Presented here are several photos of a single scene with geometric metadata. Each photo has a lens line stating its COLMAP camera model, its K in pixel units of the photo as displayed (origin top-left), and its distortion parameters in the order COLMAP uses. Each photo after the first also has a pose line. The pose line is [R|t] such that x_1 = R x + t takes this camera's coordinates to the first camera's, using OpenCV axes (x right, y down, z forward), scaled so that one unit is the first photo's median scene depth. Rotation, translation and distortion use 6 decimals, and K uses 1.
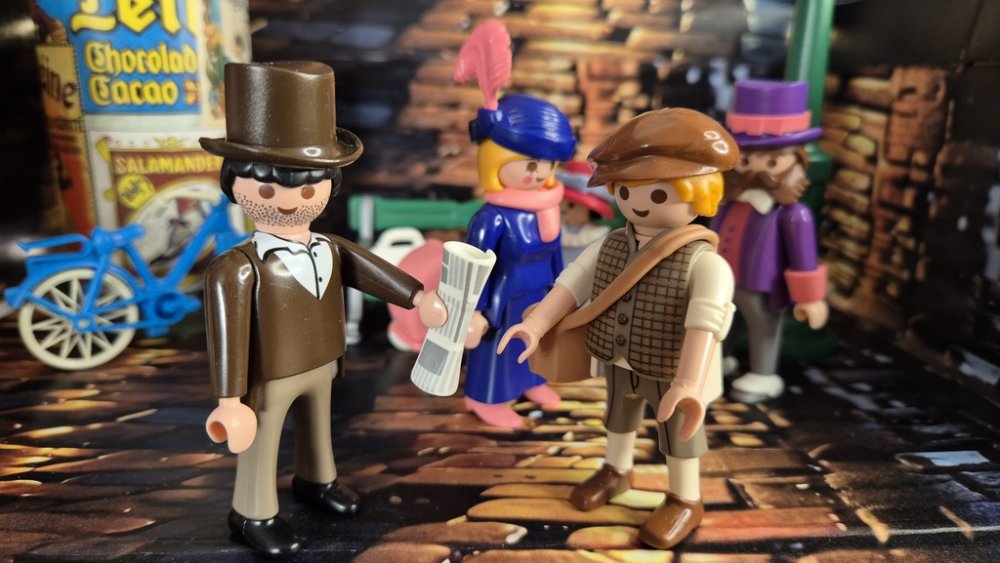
lens RADIAL K [[718.1, 0, 515.8], [0, 718.1, 284.9], [0, 0, 1]] dist [0.029057, -0.042401]
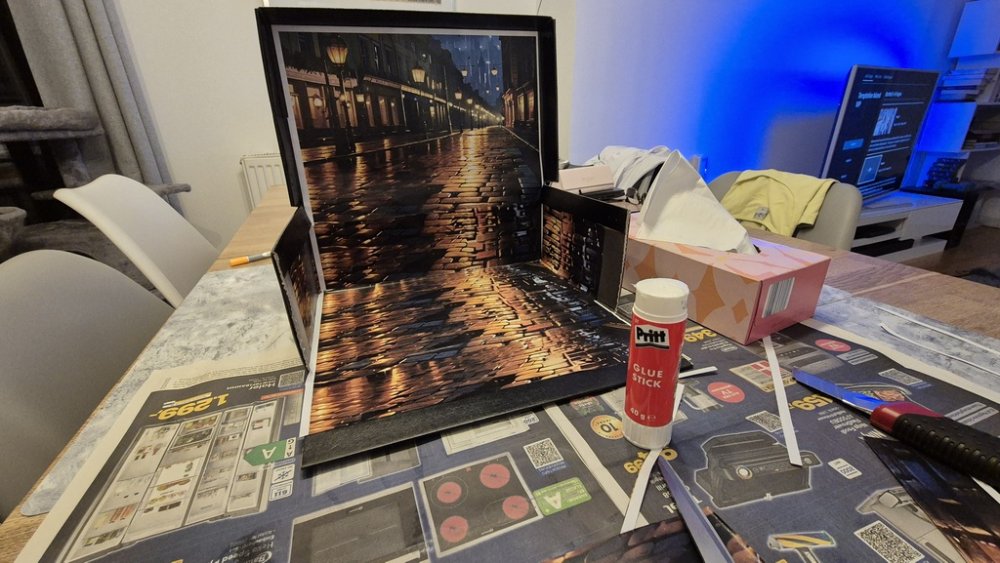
lens RADIAL K [[430.2, 0, 503.5], [0, 430.2, 284.8], [0, 0, 1]] dist [-0.025098, 0.000255]
pose [[0.962870, -0.140032, 0.230808, -0.403479], [0.116973, 0.986936, 0.110795, -0.238472], [-0.243308, -0.079683, 0.966671, -1.344656]]
